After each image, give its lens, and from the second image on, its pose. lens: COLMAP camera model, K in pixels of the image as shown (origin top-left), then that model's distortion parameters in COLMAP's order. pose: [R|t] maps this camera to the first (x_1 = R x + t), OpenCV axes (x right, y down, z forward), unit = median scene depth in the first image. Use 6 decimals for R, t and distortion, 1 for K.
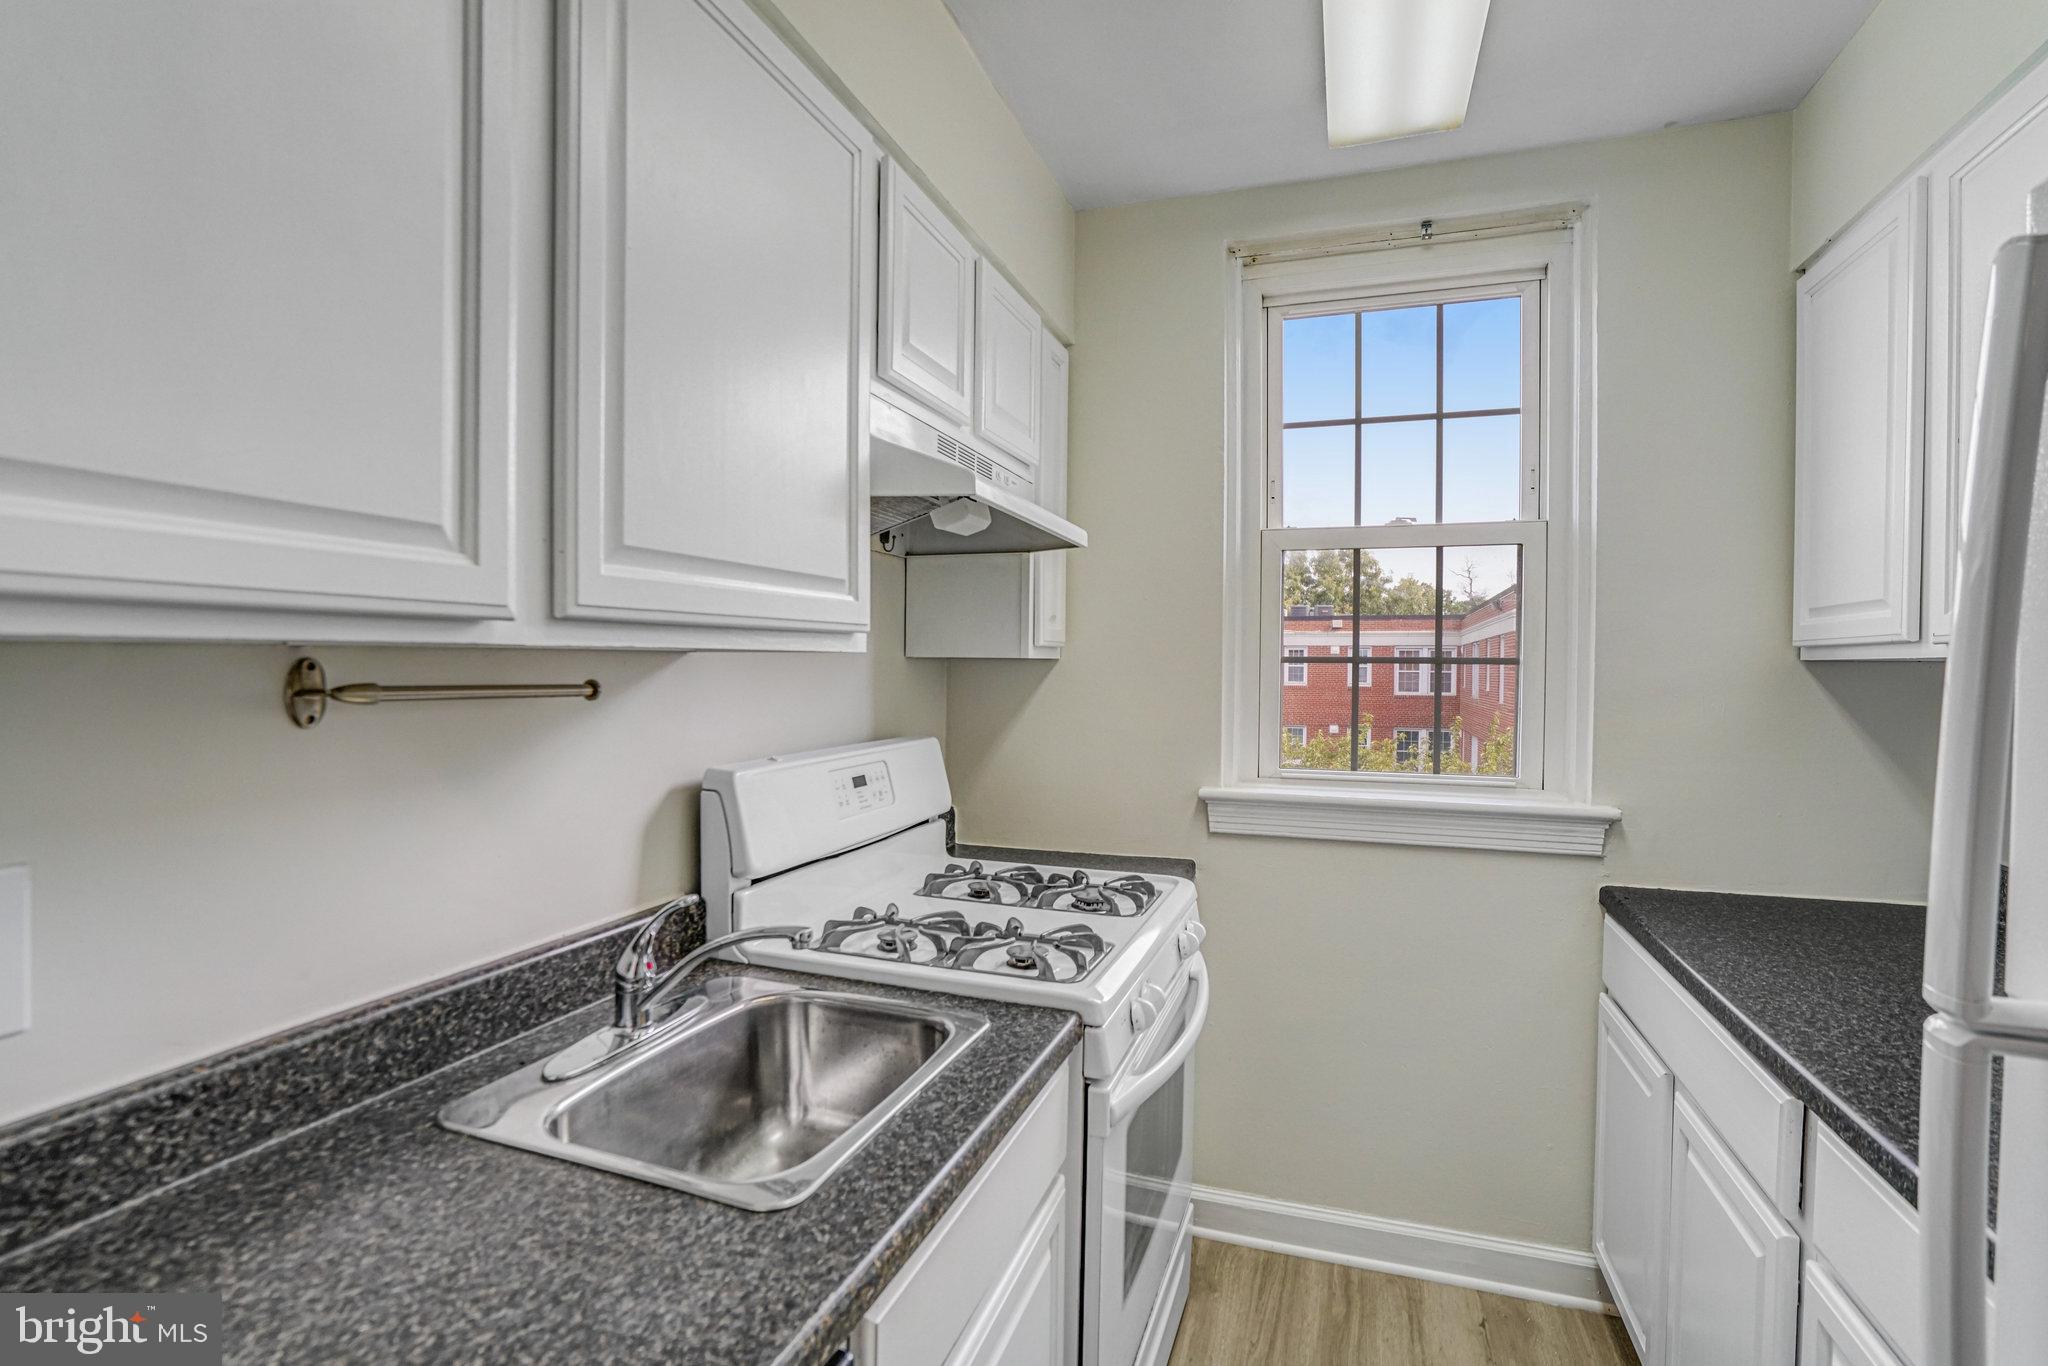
lens RADIAL K [[943.1, 0, 1058.0], [0, 943.1, 694.8], [0, 0, 1]] dist [-0.037985, 0.010205]
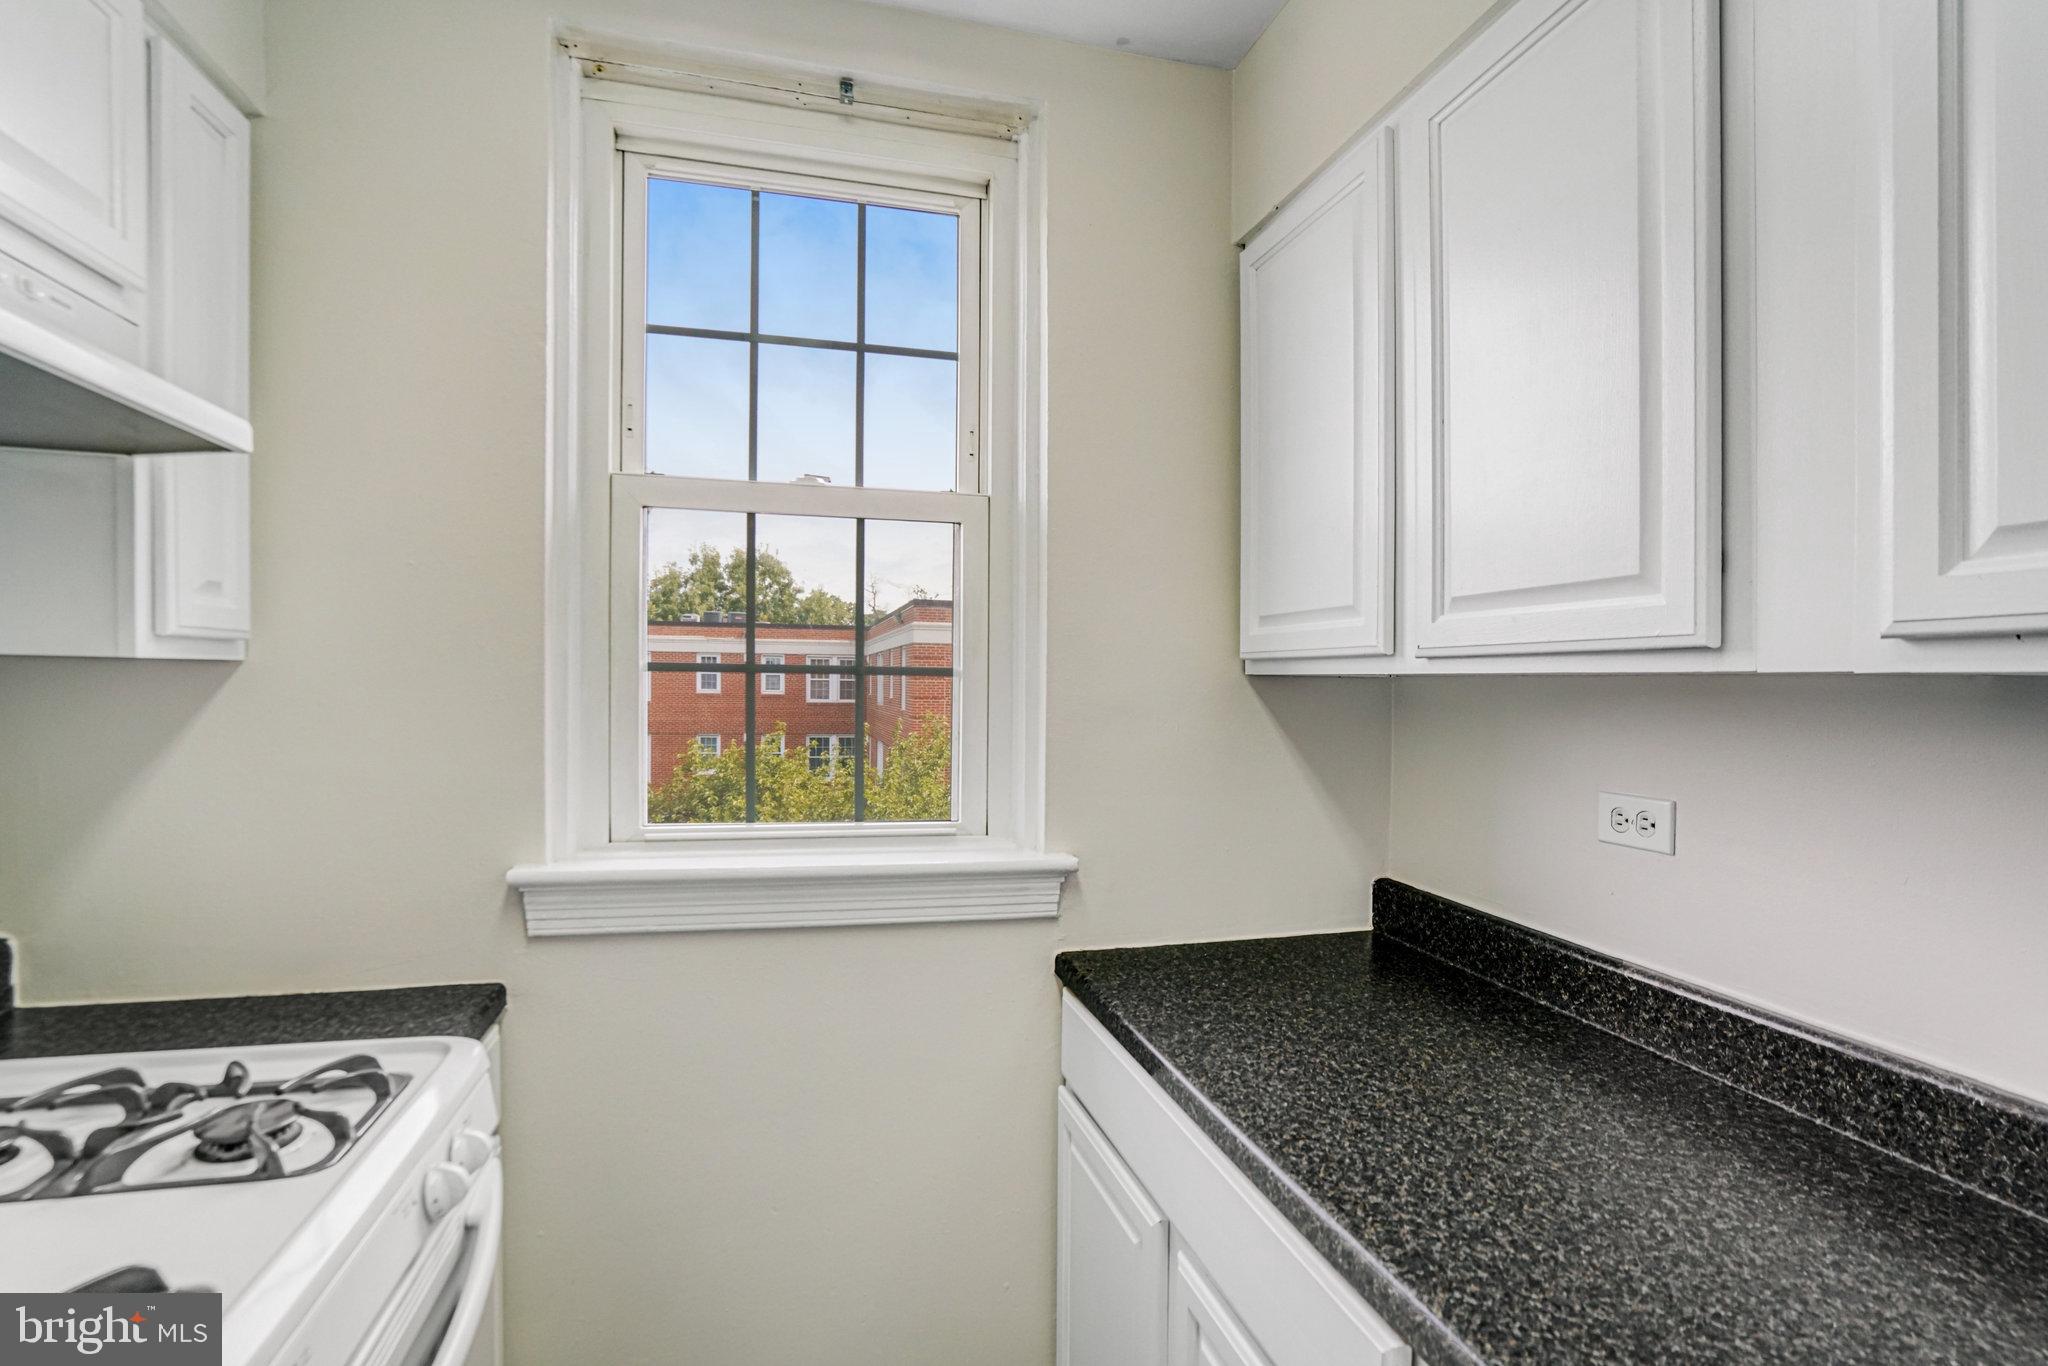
lens RADIAL K [[956.7, 0, 1024.2], [0, 956.7, 688.2], [0, 0, 1]] dist [-0.040209, 0.020251]
pose [[0.842820, -0.001851, 0.538193, 0.114534], [0.010546, 0.999859, -0.013077, -0.013242], [-0.538093, 0.016698, 0.842720, 0.310846]]
